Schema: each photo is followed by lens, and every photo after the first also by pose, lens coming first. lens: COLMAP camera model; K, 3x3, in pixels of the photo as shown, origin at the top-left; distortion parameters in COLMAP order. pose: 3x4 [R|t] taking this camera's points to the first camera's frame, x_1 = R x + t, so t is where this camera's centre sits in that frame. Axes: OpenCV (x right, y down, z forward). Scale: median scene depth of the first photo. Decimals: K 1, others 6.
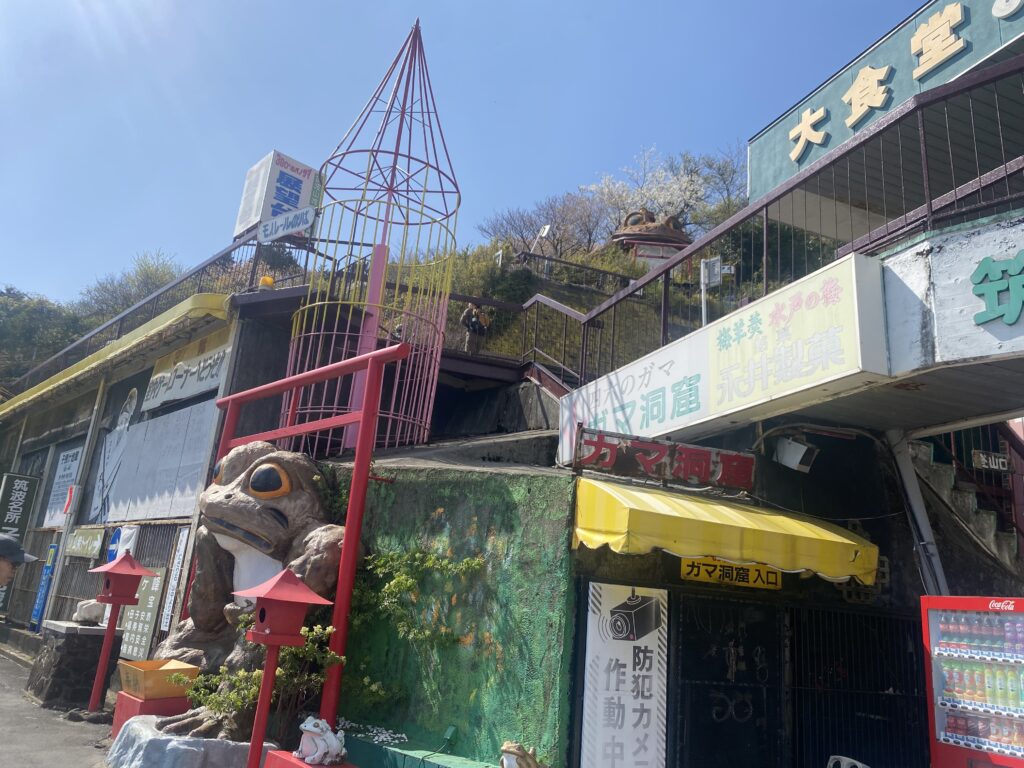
lens RADIAL K [[768.7, 0, 518.8], [0, 768.7, 378.2], [0, 0, 1]] dist [0.034909, -0.037717]
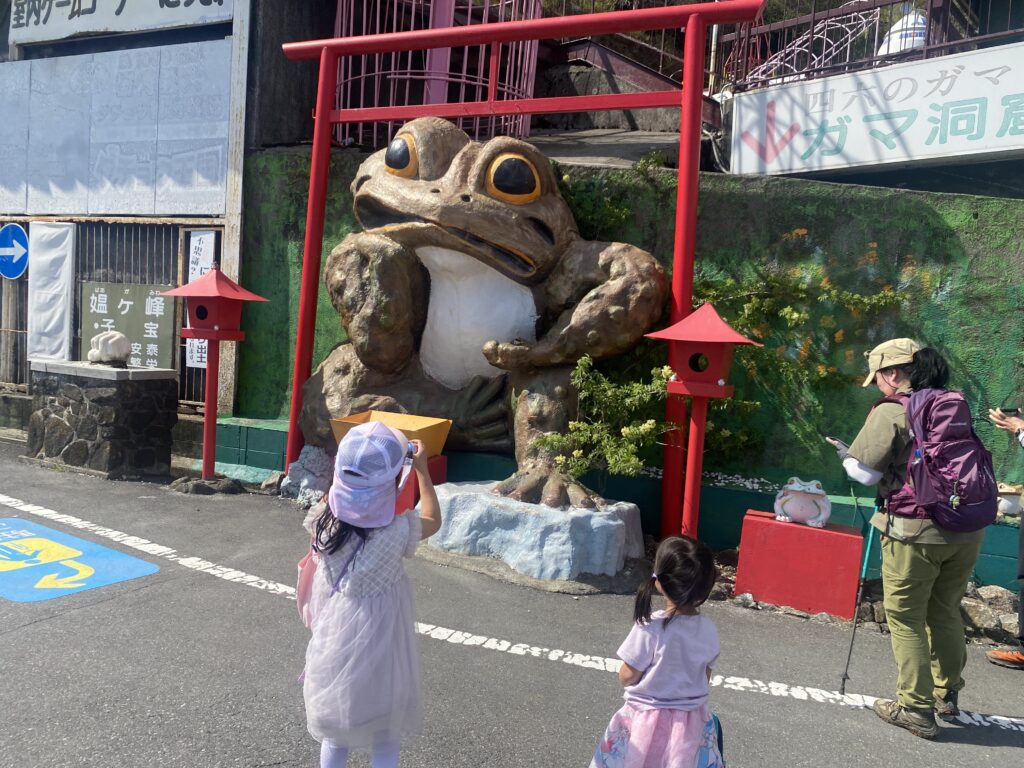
lens RADIAL K [[768.7, 0, 509.8], [0, 768.7, 379.5], [0, 0, 1]] dist [0.034909, -0.037717]
pose [[0.913061, -0.047125, 0.405092, -0.656924], [-0.107516, 0.930346, 0.350566, 0.056588], [-0.393396, -0.363642, 0.844396, 0.331585]]
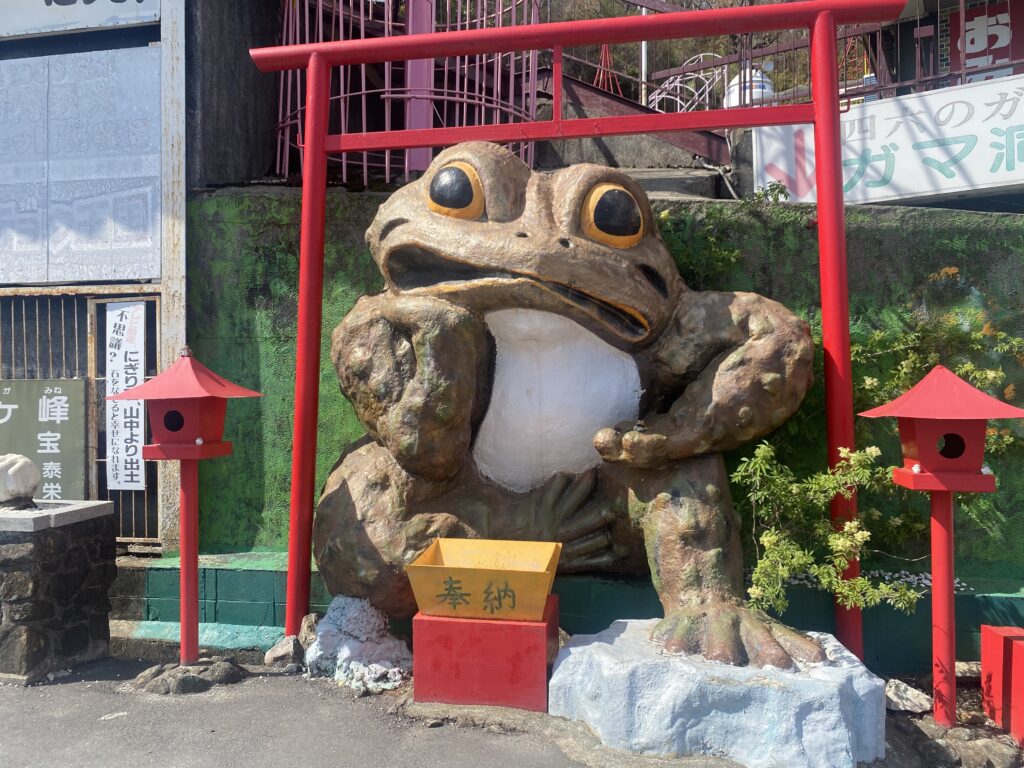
lens RADIAL K [[768.7, 0, 508.3], [0, 768.7, 378.1], [0, 0, 1]] dist [0.034909, -0.037717]
pose [[0.802635, -0.079119, 0.591200, -0.753094], [-0.101820, 0.958441, 0.266501, 0.108396], [-0.587716, -0.274099, 0.761223, 0.613212]]
